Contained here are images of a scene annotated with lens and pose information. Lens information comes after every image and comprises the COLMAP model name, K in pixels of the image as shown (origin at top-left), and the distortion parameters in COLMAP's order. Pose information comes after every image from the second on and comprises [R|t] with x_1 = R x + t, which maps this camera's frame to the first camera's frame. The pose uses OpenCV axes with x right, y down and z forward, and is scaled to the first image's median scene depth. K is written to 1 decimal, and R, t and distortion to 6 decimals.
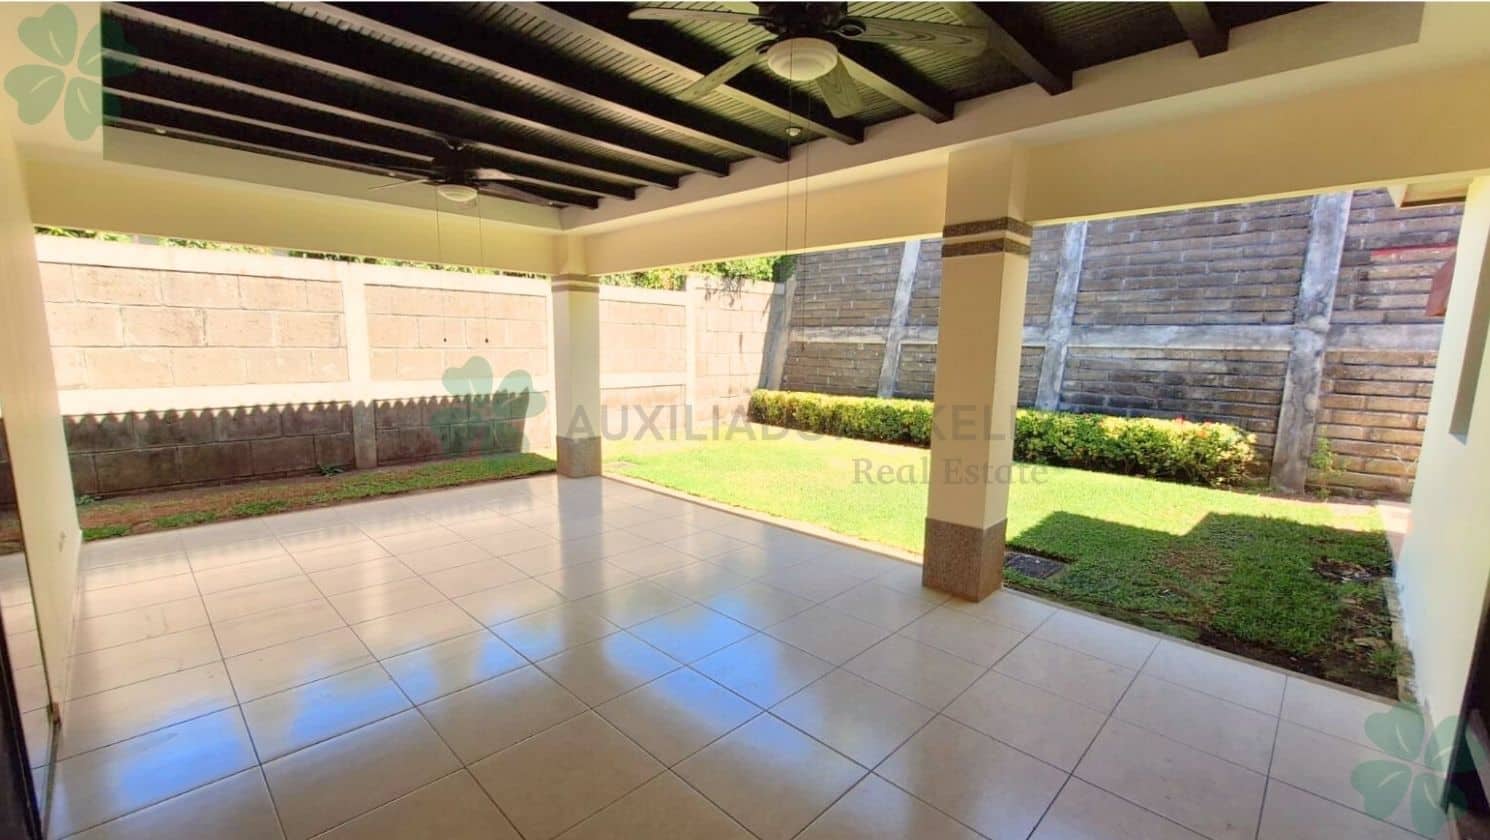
lens RADIAL K [[611.0, 0, 733.5], [0, 611.0, 423.9], [0, 0, 1]] dist [0.000916, -0.000559]
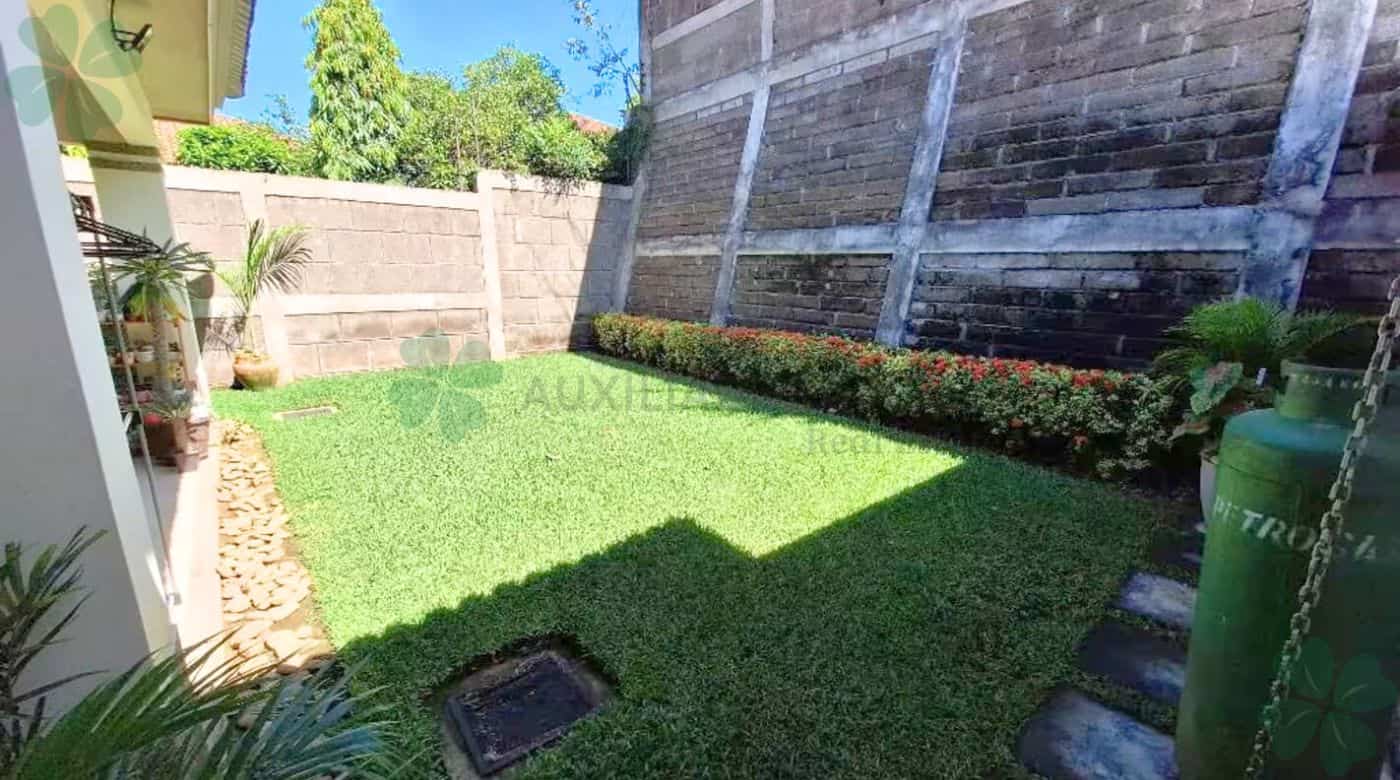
lens RADIAL K [[556.2, 0, 689.7], [0, 556.2, 393.5], [0, 0, 1]] dist [-0.001625, -0.001691]
pose [[0.997388, 0.008990, -0.071674, 0.353335], [-0.002462, 0.995880, 0.090644, -0.025064], [0.072193, -0.090231, 0.993301, 0.357121]]
